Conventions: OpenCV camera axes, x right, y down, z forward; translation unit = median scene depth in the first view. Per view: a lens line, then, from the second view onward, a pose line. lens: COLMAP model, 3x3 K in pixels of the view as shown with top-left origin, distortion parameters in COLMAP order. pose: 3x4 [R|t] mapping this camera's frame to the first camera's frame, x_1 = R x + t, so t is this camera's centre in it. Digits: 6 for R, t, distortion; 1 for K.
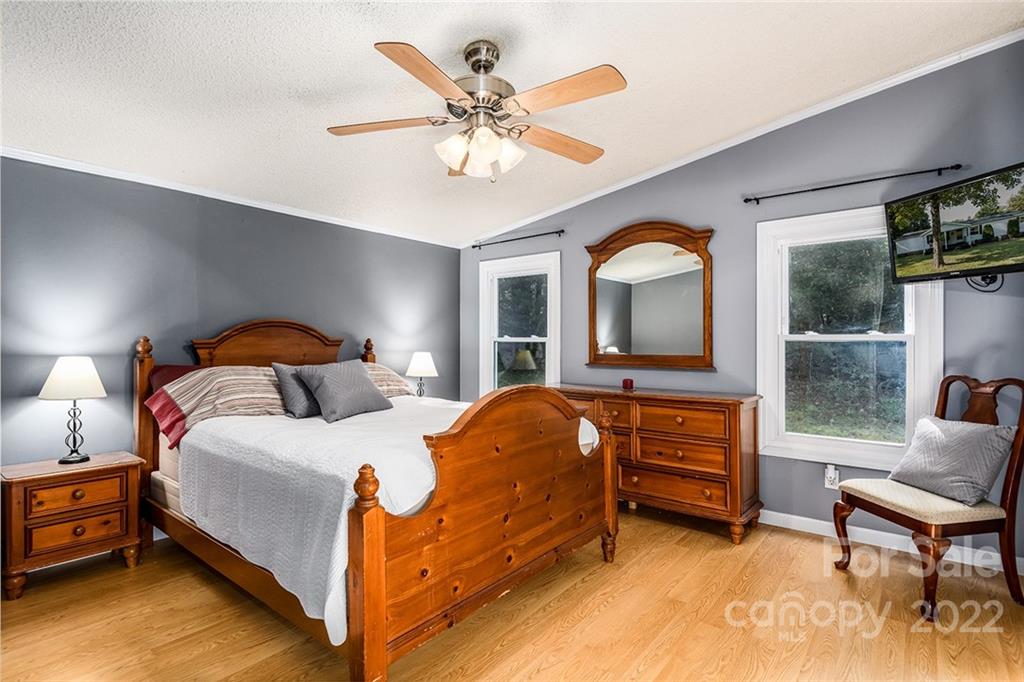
lens RADIAL K [[468.2, 0, 512.0], [0, 468.2, 341.0], [0, 0, 1]] dist [0.016134, -0.000163]
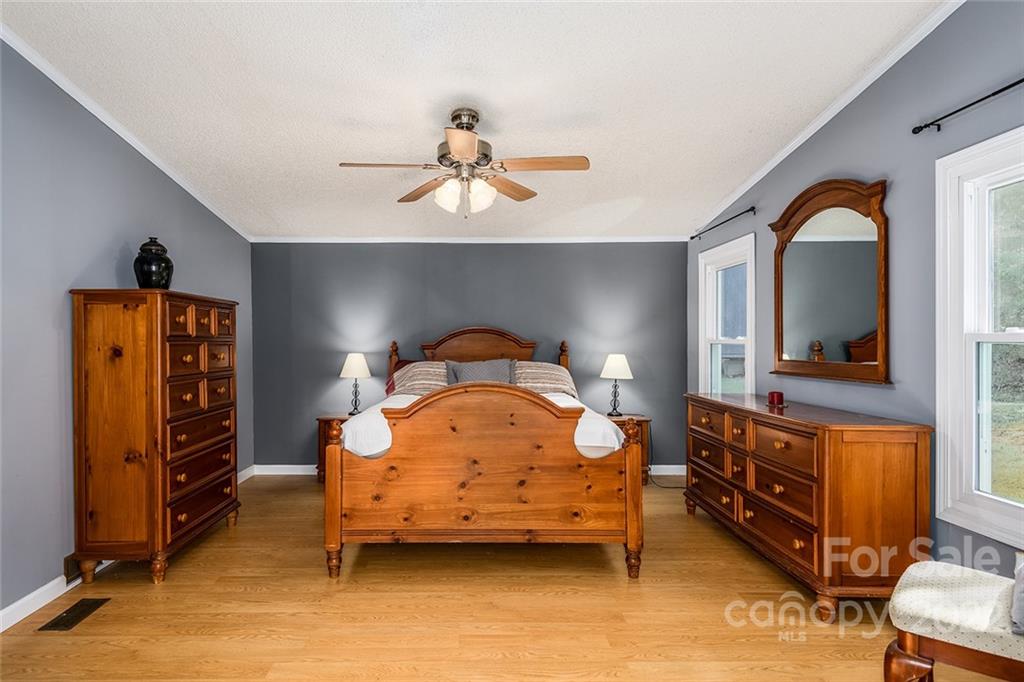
lens RADIAL K [[541.4, 0, 512.0], [0, 541.4, 341.0], [0, 0, 1]] dist [0.015031, 0.000499]
pose [[0.685682, -0.004964, -0.727884, 0.671607], [0.004041, 0.999987, -0.003014, -0.002326], [0.727890, -0.000875, 0.685694, 0.059287]]
